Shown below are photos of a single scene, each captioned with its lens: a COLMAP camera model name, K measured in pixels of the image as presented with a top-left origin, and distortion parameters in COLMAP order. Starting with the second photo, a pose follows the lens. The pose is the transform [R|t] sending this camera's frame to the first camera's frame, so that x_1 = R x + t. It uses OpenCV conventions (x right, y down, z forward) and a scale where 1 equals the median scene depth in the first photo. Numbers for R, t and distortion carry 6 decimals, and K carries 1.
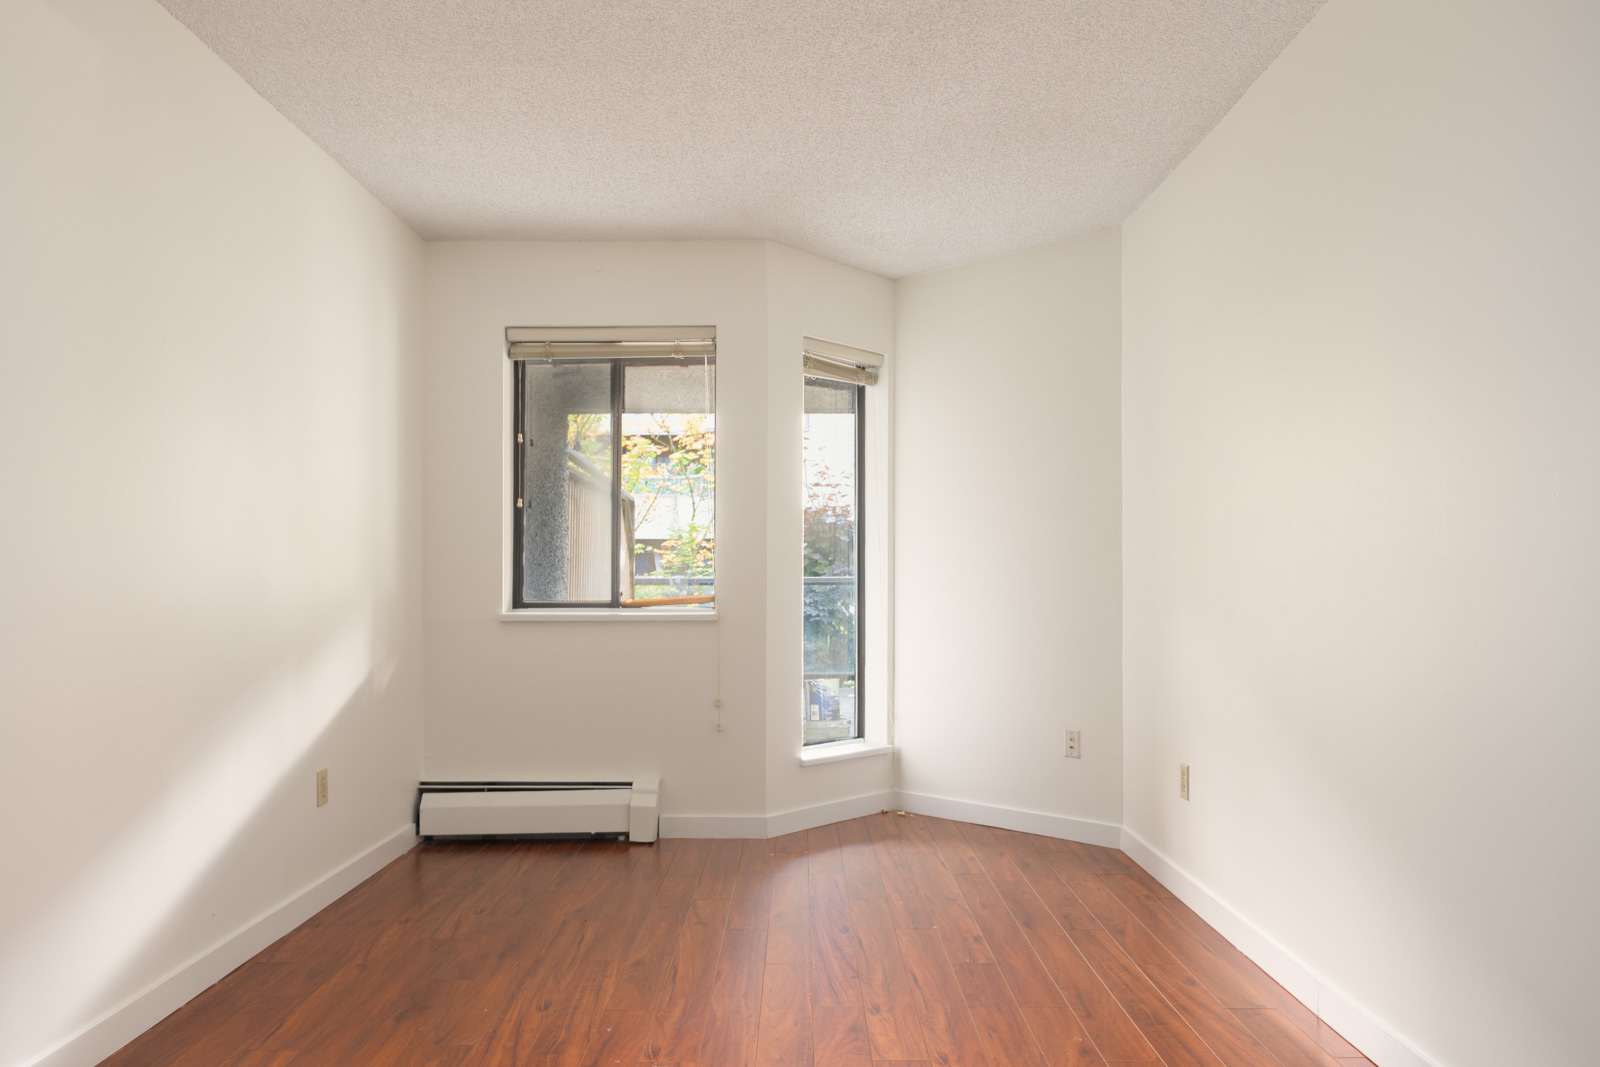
lens RADIAL K [[1083.9, 0, 798.1], [0, 1083.9, 582.1], [0, 0, 1]] dist [-0.003546, -0.001776]
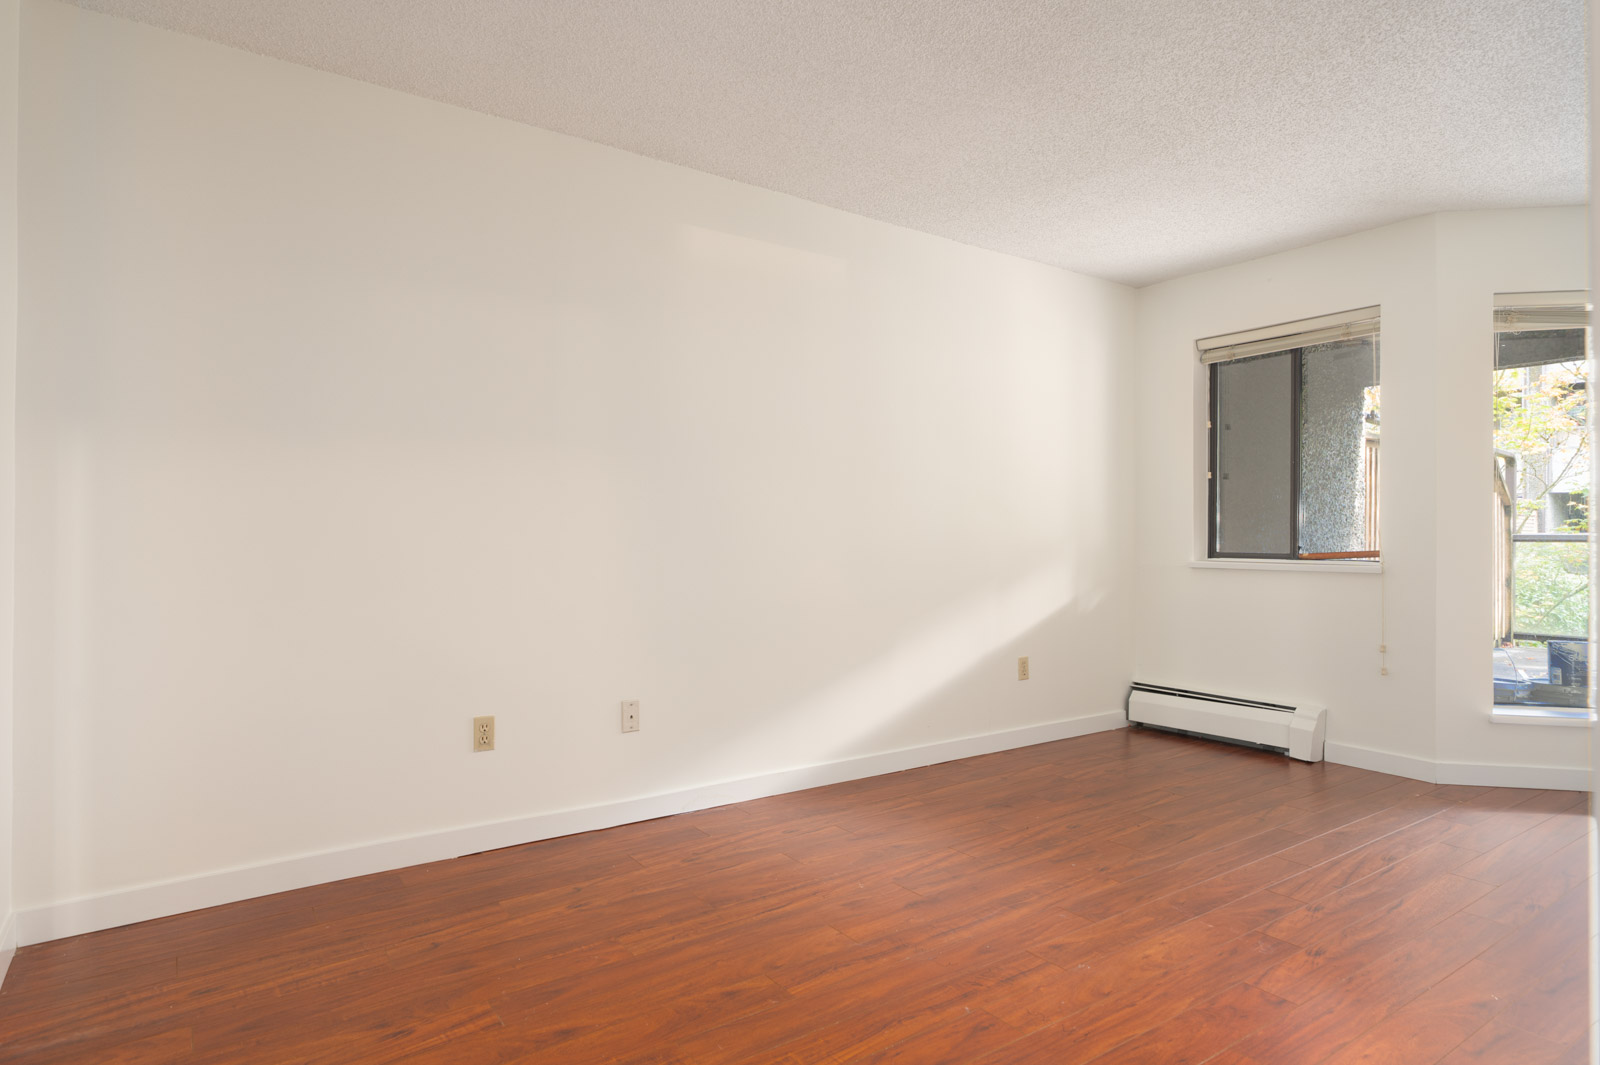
lens RADIAL K [[882.4, 0, 800.0], [0, 882.4, 532.5], [0, 0, 1]] dist [0.002248, 0.001255]
pose [[0.581666, 0.001947, -0.813426, 0.315638], [-0.006392, 0.999977, -0.002177, 0.000002], [0.813403, 0.006466, 0.581665, 0.002564]]
